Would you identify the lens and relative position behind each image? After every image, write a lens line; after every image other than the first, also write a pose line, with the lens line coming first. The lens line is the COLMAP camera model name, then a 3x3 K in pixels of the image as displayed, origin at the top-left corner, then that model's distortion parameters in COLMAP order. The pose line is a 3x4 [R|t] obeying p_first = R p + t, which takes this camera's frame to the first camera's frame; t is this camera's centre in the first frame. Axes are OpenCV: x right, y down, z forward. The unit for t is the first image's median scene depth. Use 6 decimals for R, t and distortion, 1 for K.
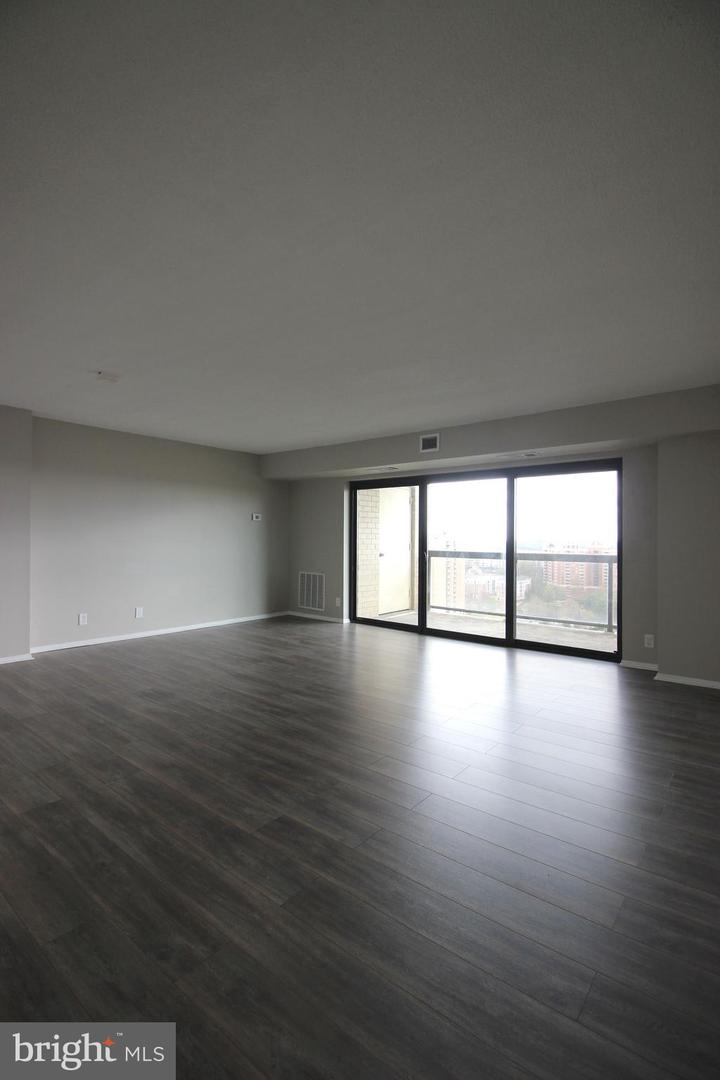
lens RADIAL K [[503.4, 0, 354.1], [0, 503.4, 537.7], [0, 0, 1]] dist [-0.003159, -0.009733]
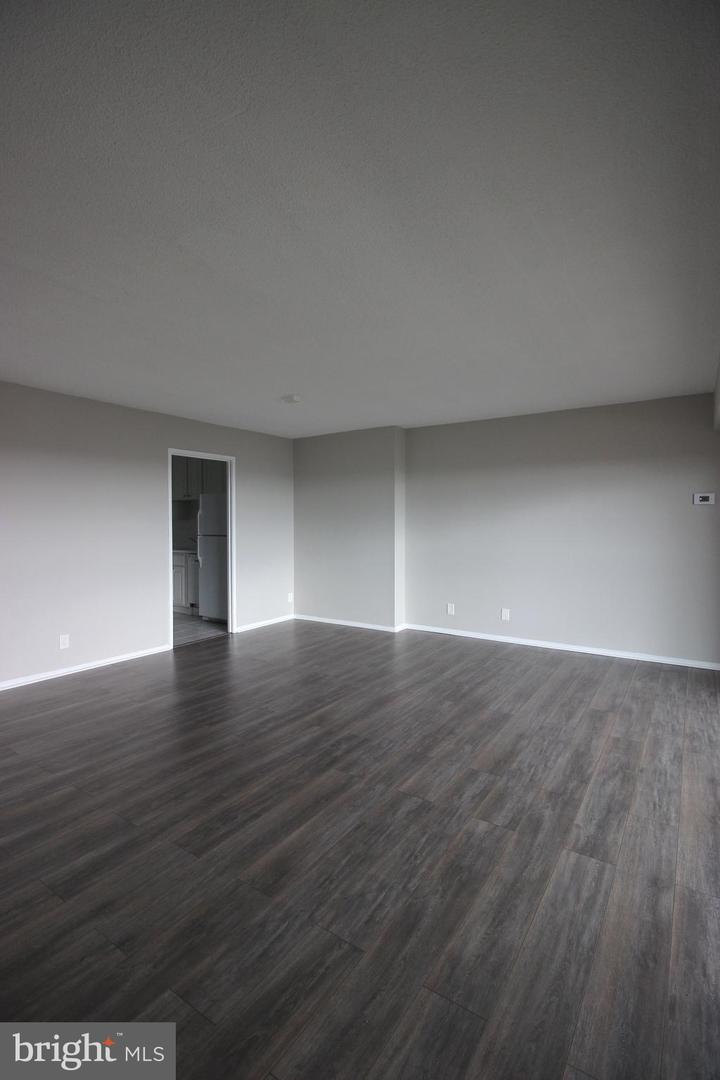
lens RADIAL K [[503.4, 0, 355.7], [0, 503.4, 536.2], [0, 0, 1]] dist [-0.003159, -0.009733]
pose [[0.101214, 0.023652, -0.994584, 0.655588], [-0.000071, 0.999718, 0.023767, -0.018216], [0.994865, -0.002335, 0.101187, 0.950692]]
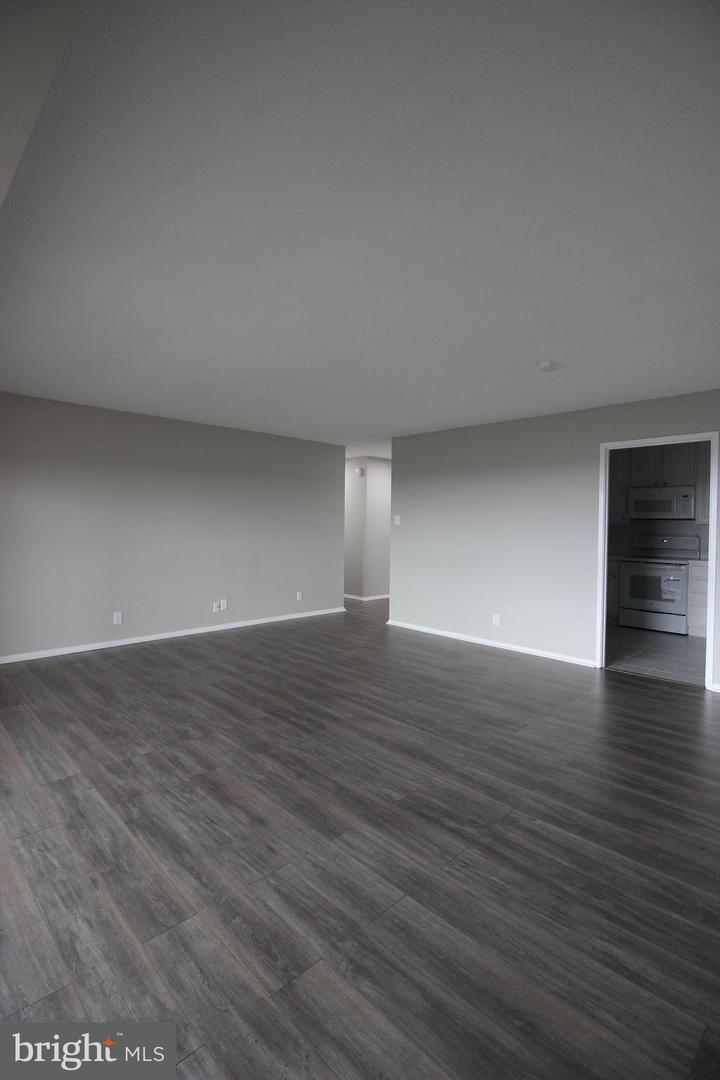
lens RADIAL K [[503.4, 0, 357.3], [0, 503.4, 536.7], [0, 0, 1]] dist [-0.003159, -0.009733]
pose [[-0.994158, -0.020585, 0.105951, -0.231265], [-0.017291, 0.999341, 0.031914, -0.026926], [-0.106538, 0.029895, -0.993859, 1.804888]]
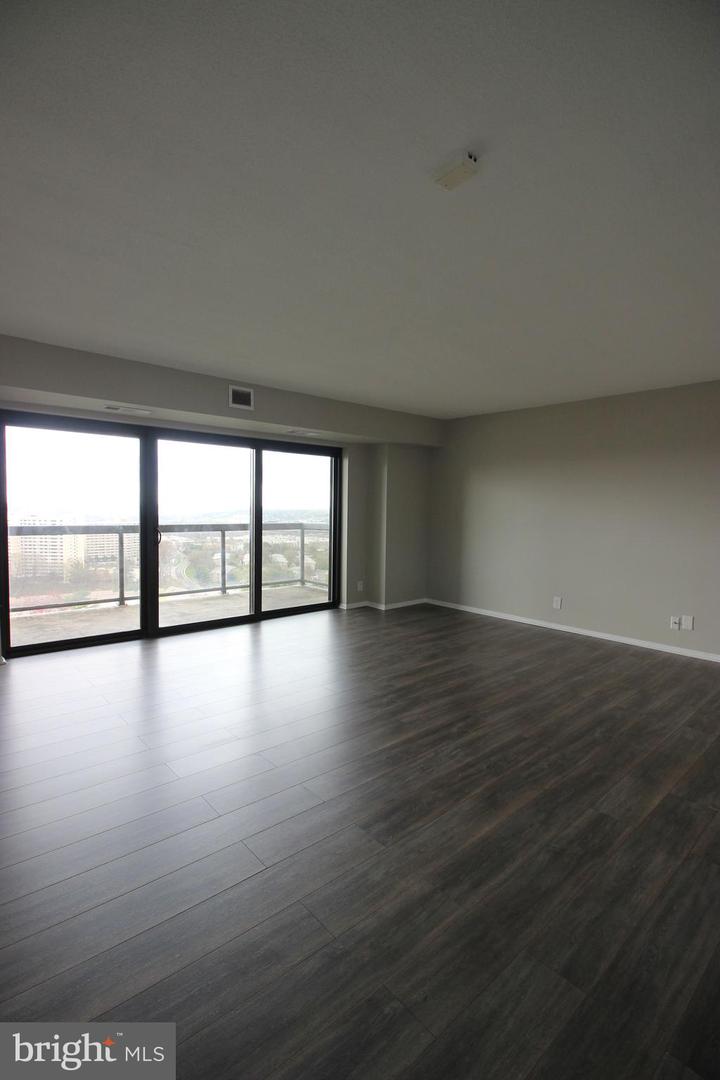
lens RADIAL K [[503.4, 0, 355.3], [0, 503.4, 536.5], [0, 0, 1]] dist [-0.003159, -0.009733]
pose [[0.149227, -0.064641, 0.986688, -0.887361], [-0.016691, 0.997554, 0.067877, -0.027812], [-0.988662, -0.026598, 0.147783, 0.938137]]
